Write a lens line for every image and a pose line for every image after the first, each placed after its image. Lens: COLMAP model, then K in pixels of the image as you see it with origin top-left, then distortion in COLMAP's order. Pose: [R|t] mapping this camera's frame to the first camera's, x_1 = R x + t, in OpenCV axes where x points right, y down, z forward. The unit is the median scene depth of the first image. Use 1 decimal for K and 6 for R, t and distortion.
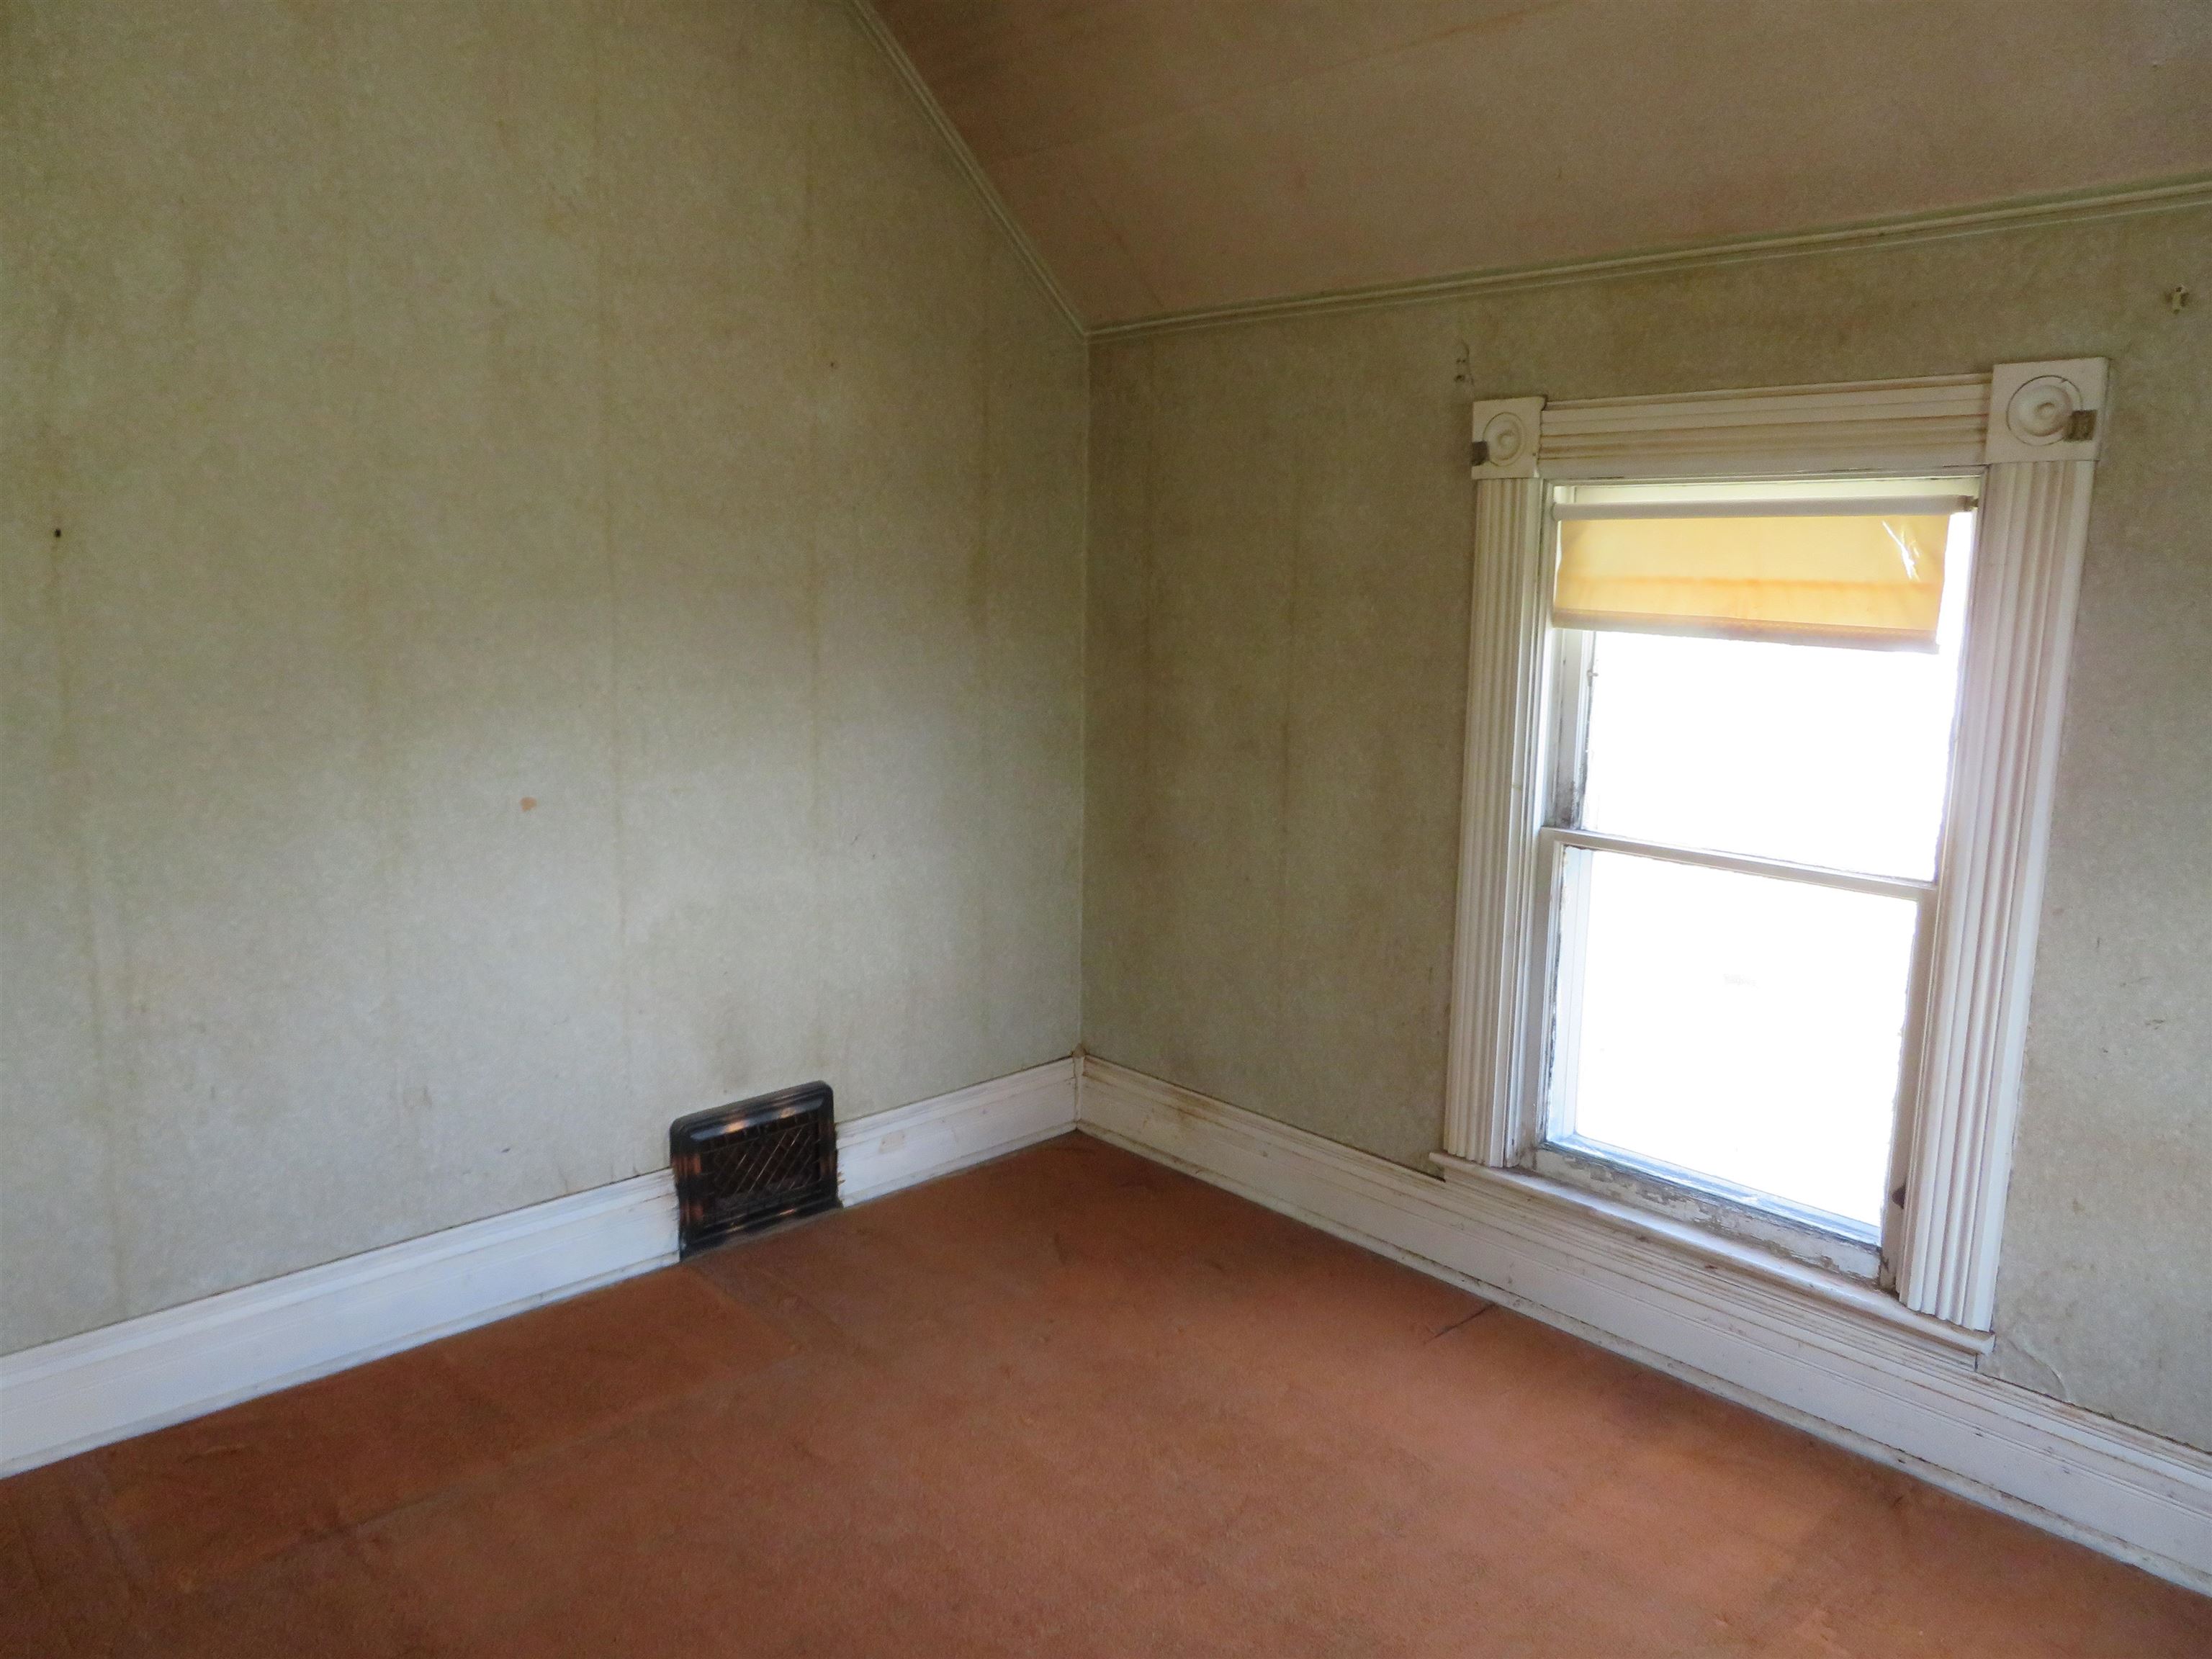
lens RADIAL K [[1588.1, 0, 1106.0], [0, 1588.1, 829.5], [0, 0, 1]] dist [-0.005295, 0.001818]
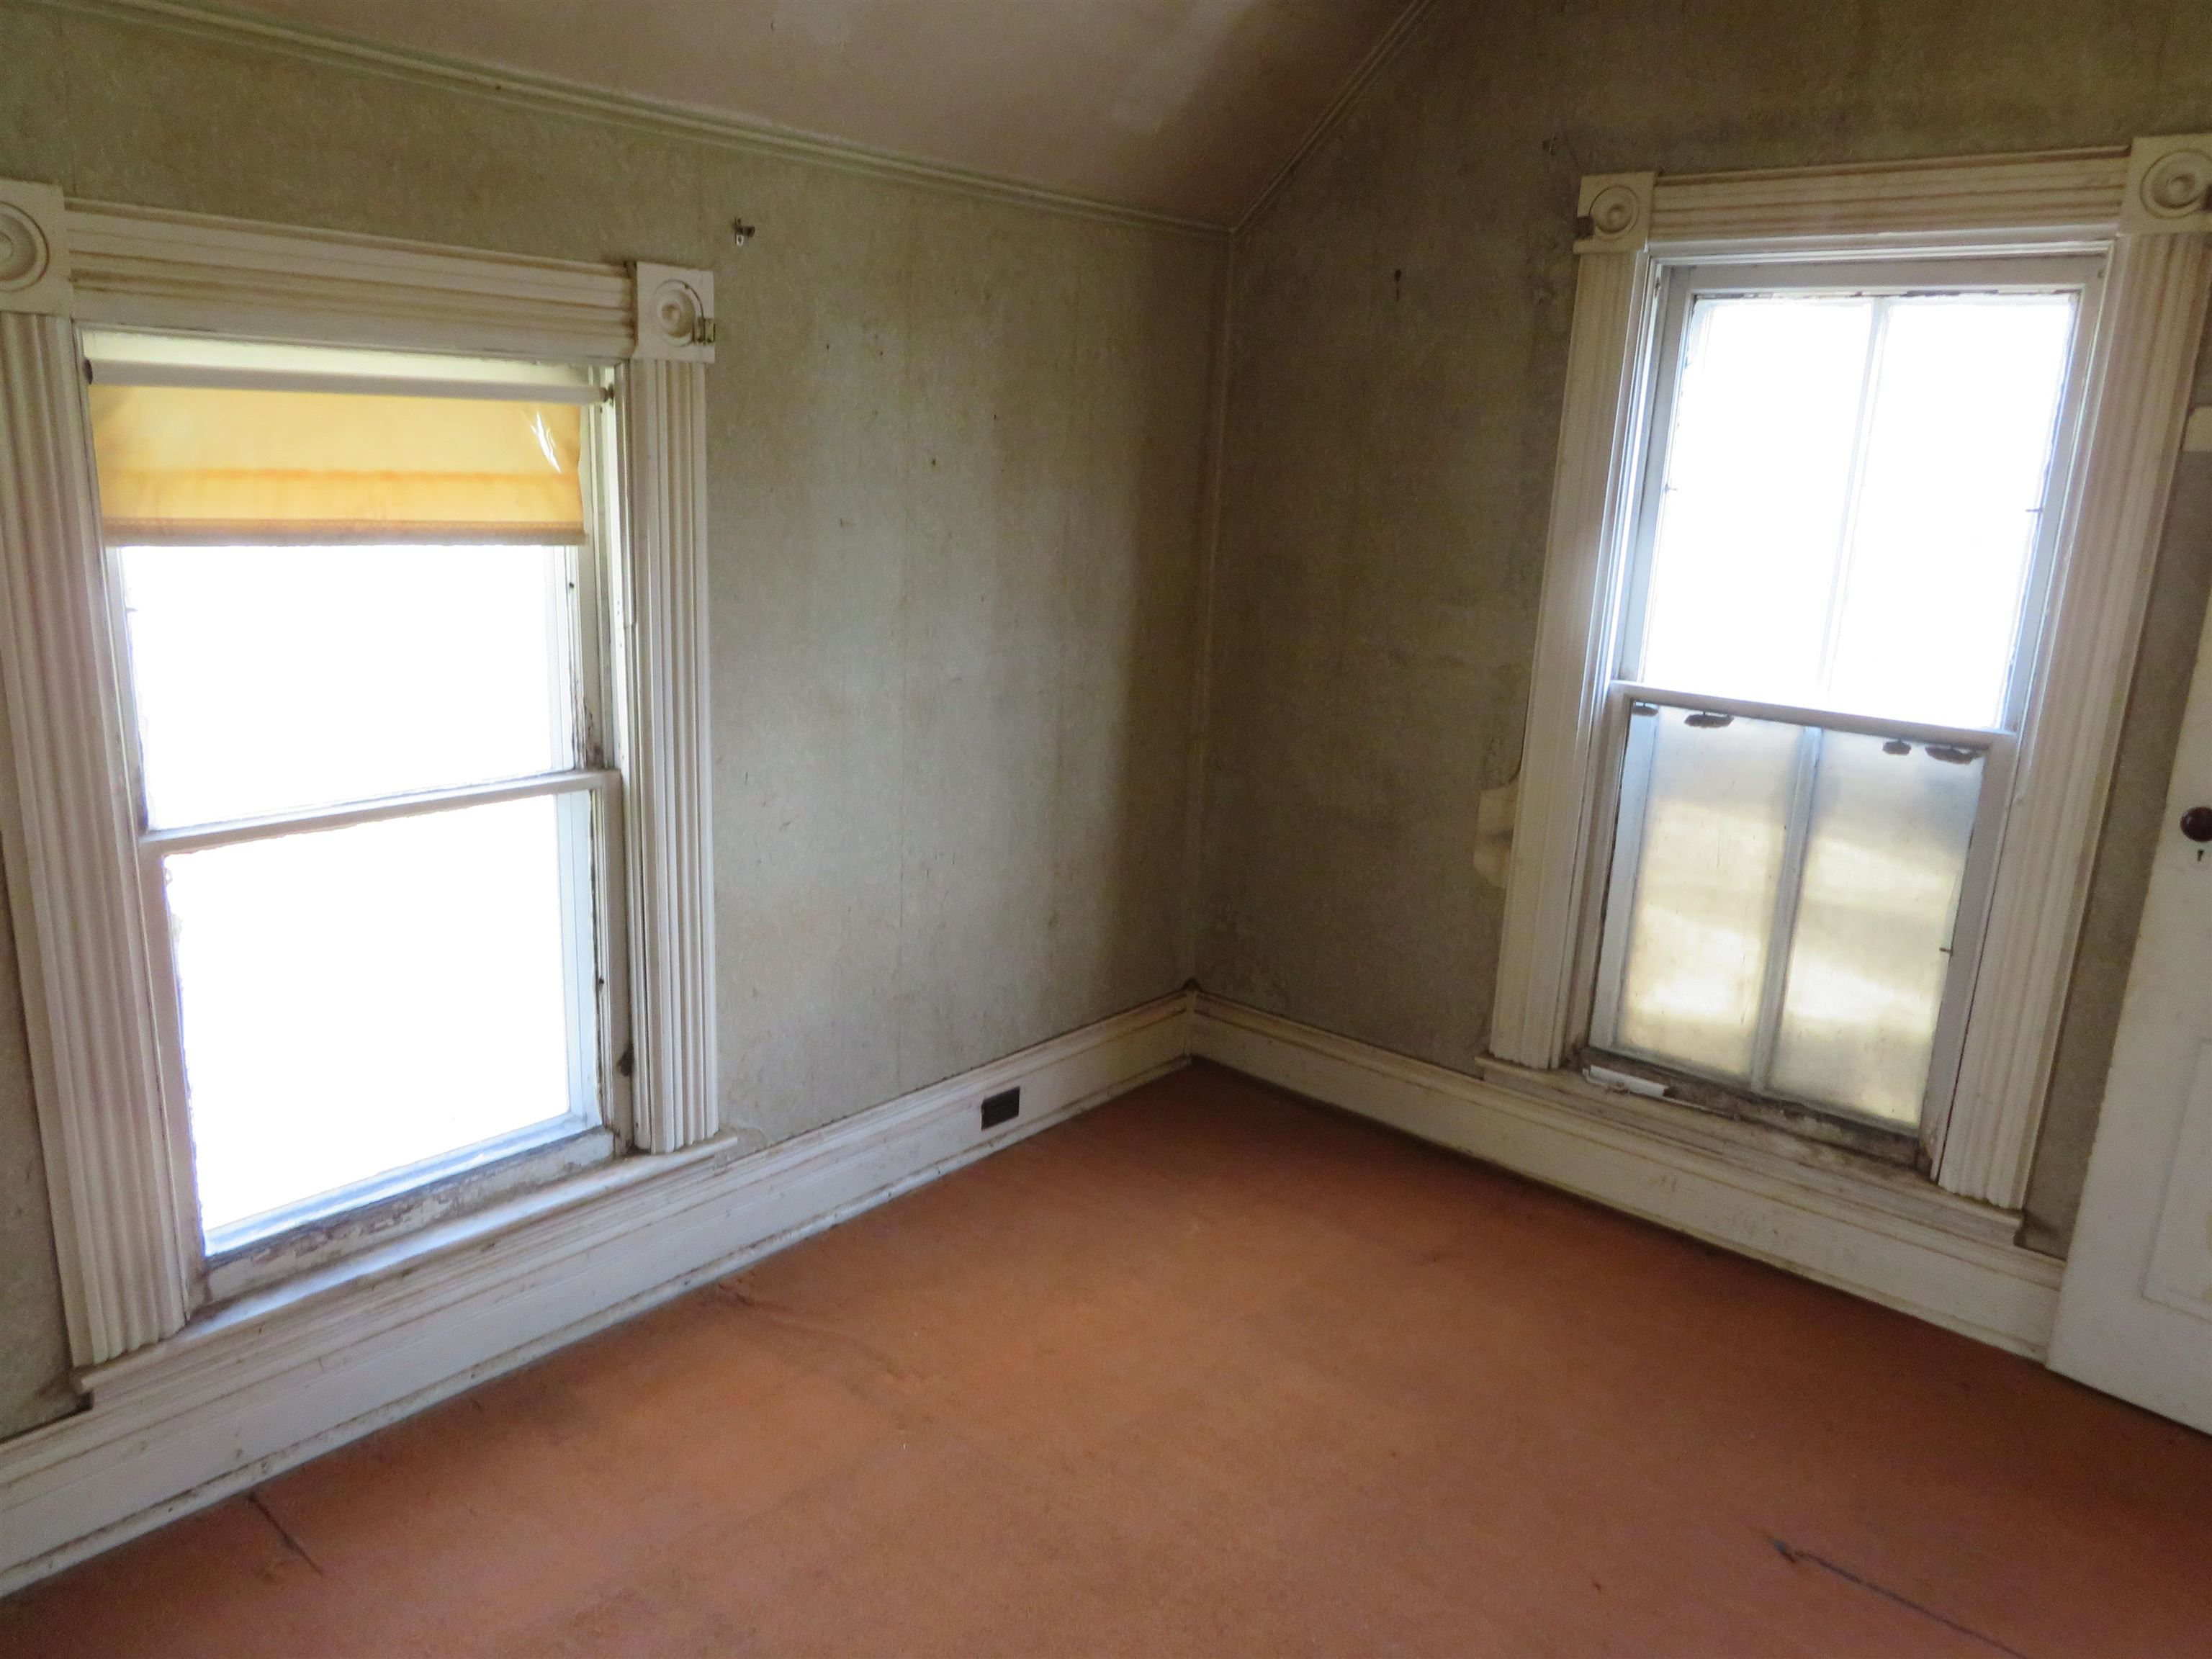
lens RADIAL K [[1588.1, 0, 1106.0], [0, 1588.1, 829.5], [0, 0, 1]] dist [-0.005295, 0.001818]
pose [[-0.137628, -0.254912, 0.957120, -0.495678], [0.125865, 0.953981, 0.272174, -0.159189], [-0.982454, 0.157927, -0.099210, 0.749788]]
